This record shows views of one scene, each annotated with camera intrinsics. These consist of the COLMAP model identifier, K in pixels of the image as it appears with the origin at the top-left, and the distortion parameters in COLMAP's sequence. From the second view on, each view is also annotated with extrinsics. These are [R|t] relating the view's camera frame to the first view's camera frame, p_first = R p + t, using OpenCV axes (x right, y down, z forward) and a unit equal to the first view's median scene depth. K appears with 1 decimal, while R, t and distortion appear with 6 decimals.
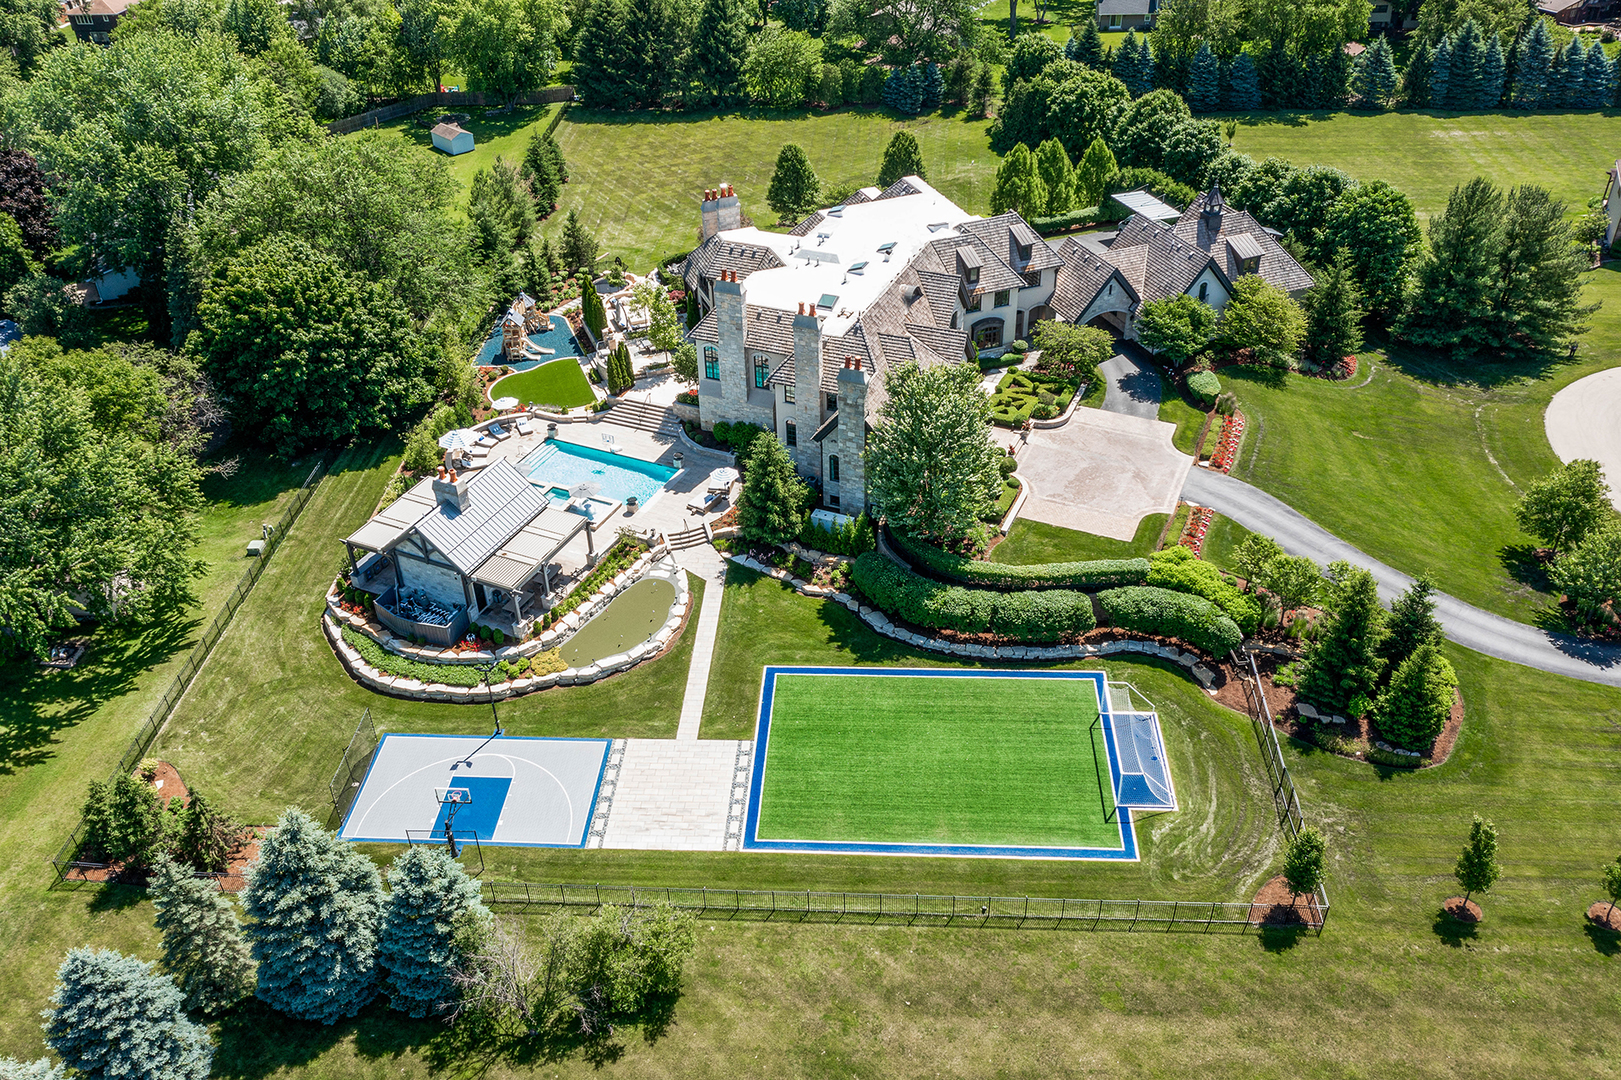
lens RADIAL K [[1301.1, 0, 804.5], [0, 1301.1, 541.0], [0, 0, 1]] dist [-0.001611, 0.003886]
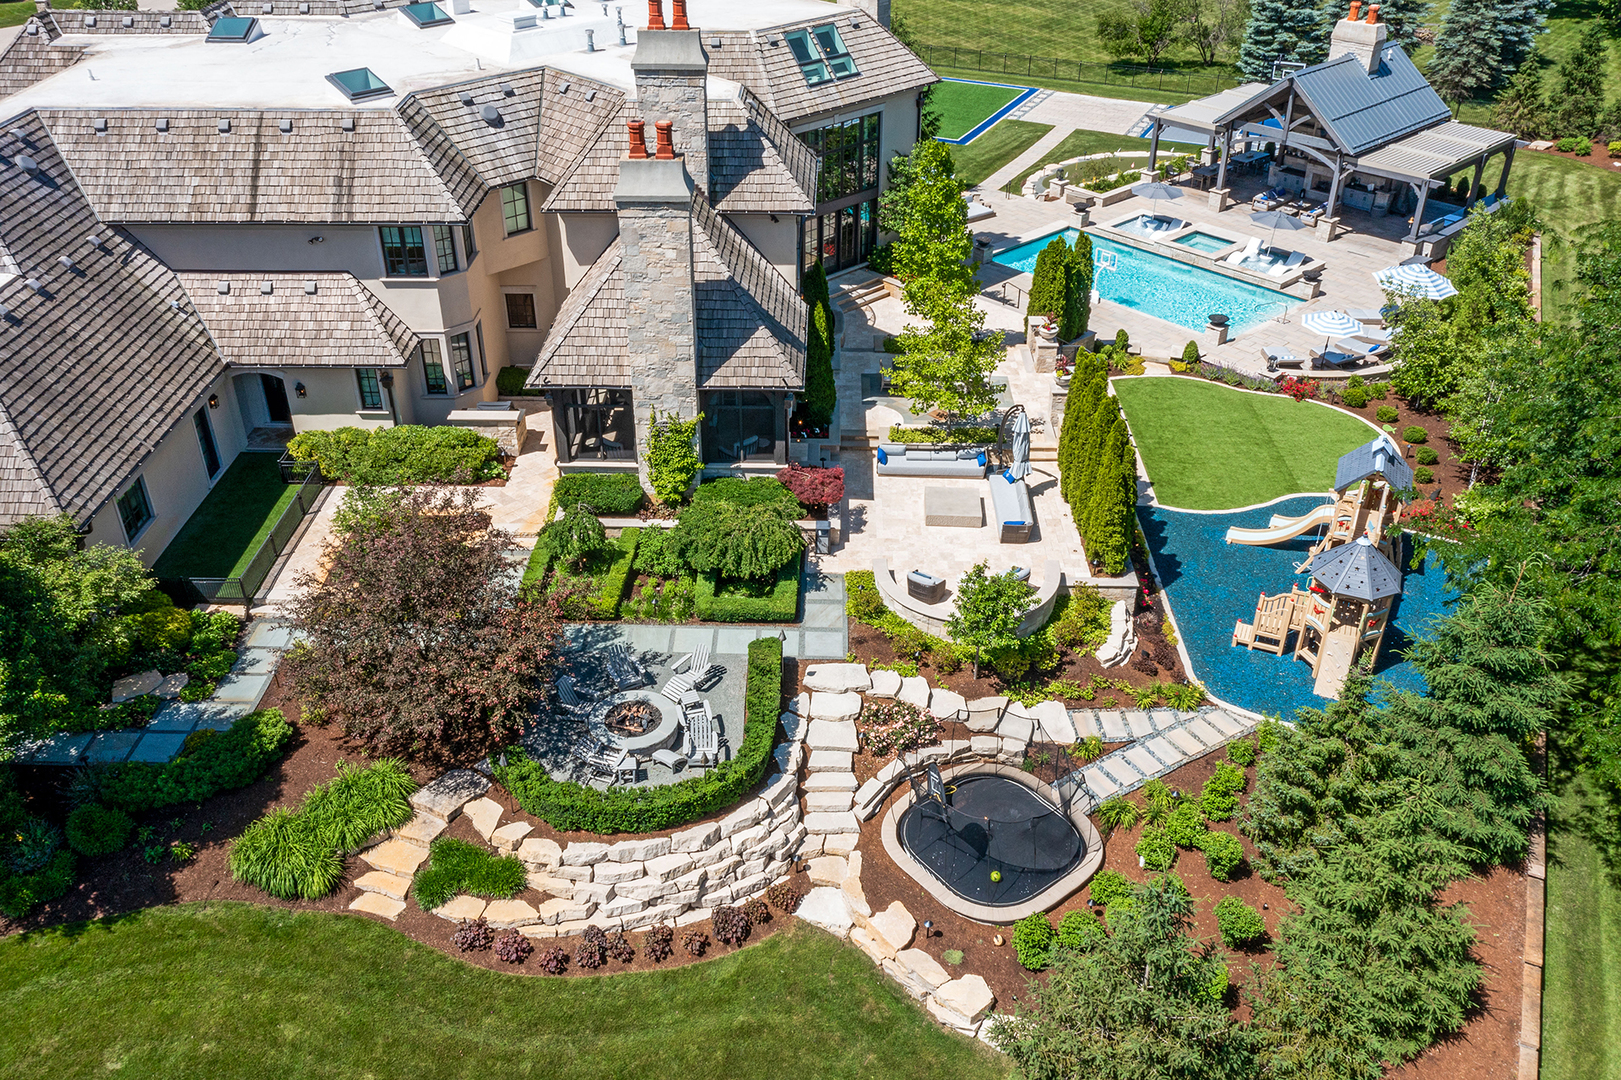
lens RADIAL K [[1301.1, 0, 804.5], [0, 1301.1, 541.0], [0, 0, 1]] dist [-0.001611, 0.003886]
pose [[-0.925287, -0.176011, 0.335951, -0.267243], [0.244578, 0.400090, 0.883238, -0.599134], [-0.289871, 0.899415, -0.327150, 1.491259]]
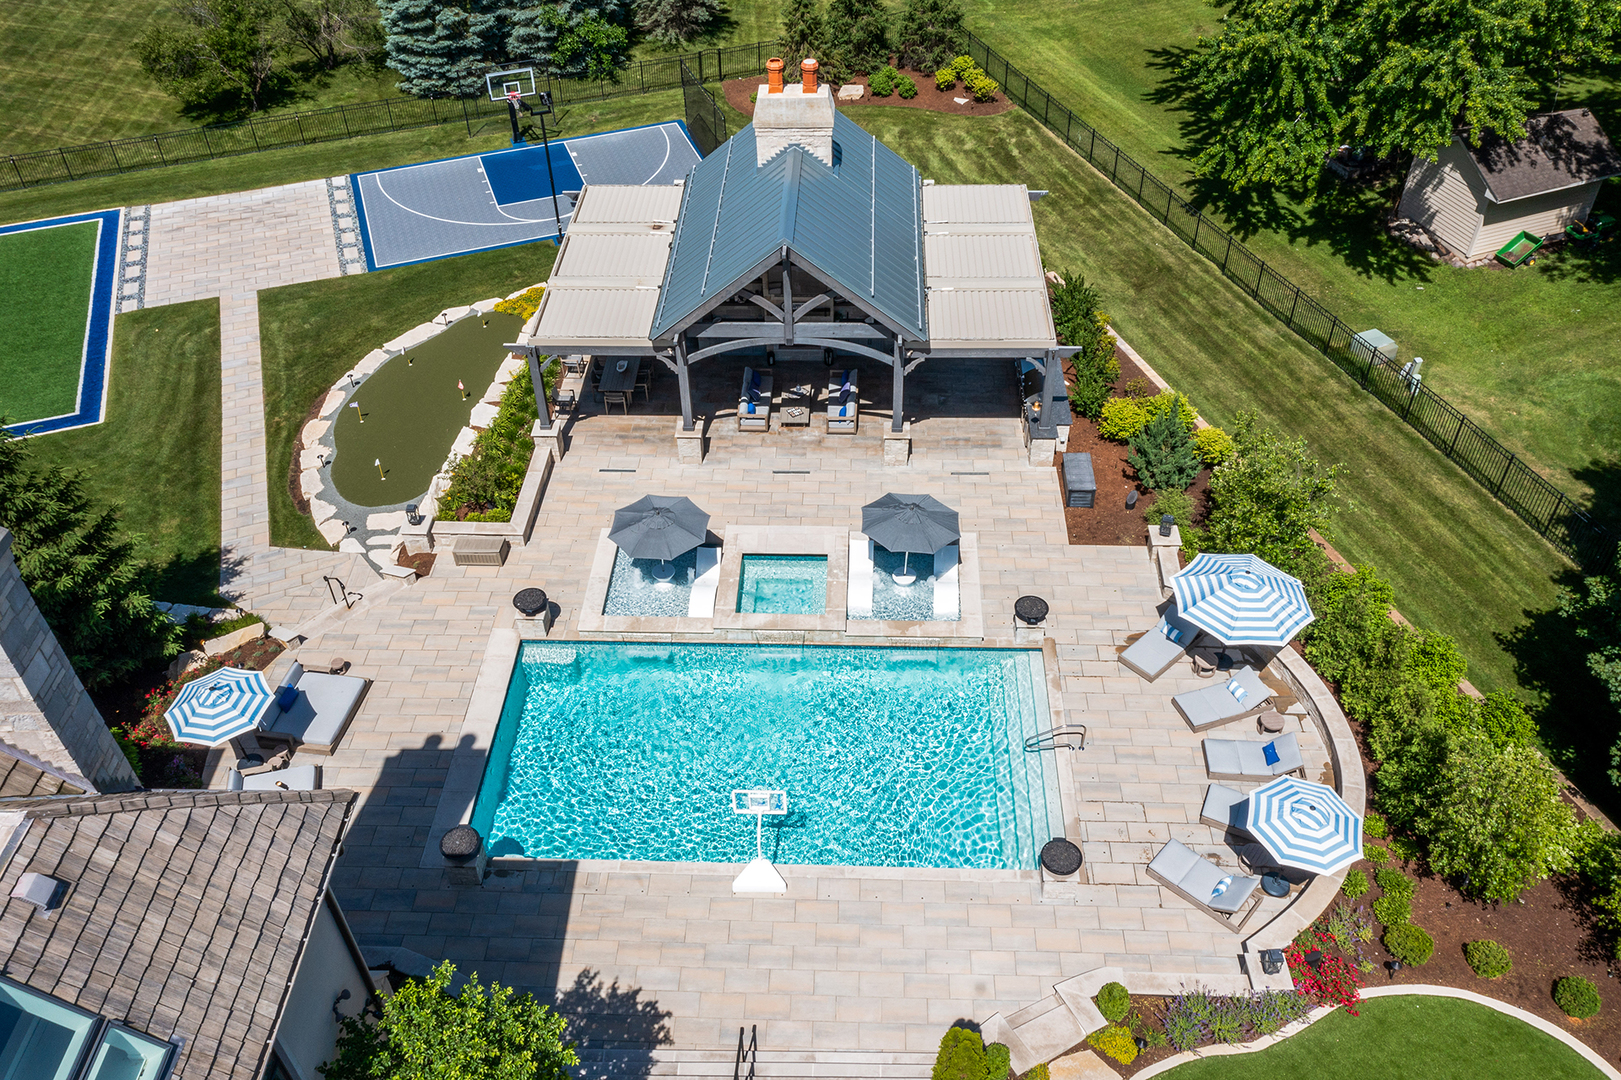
lens RADIAL K [[1290.4, 0, 806.6], [0, 1290.4, 536.1], [0, 0, 1]] dist [-0.013105, 0.031936]
pose [[-0.918475, 0.295721, -0.262588, -0.124560], [-0.189001, 0.255022, 0.948284, -0.373614], [0.347393, 0.920605, -0.178339, 1.139626]]
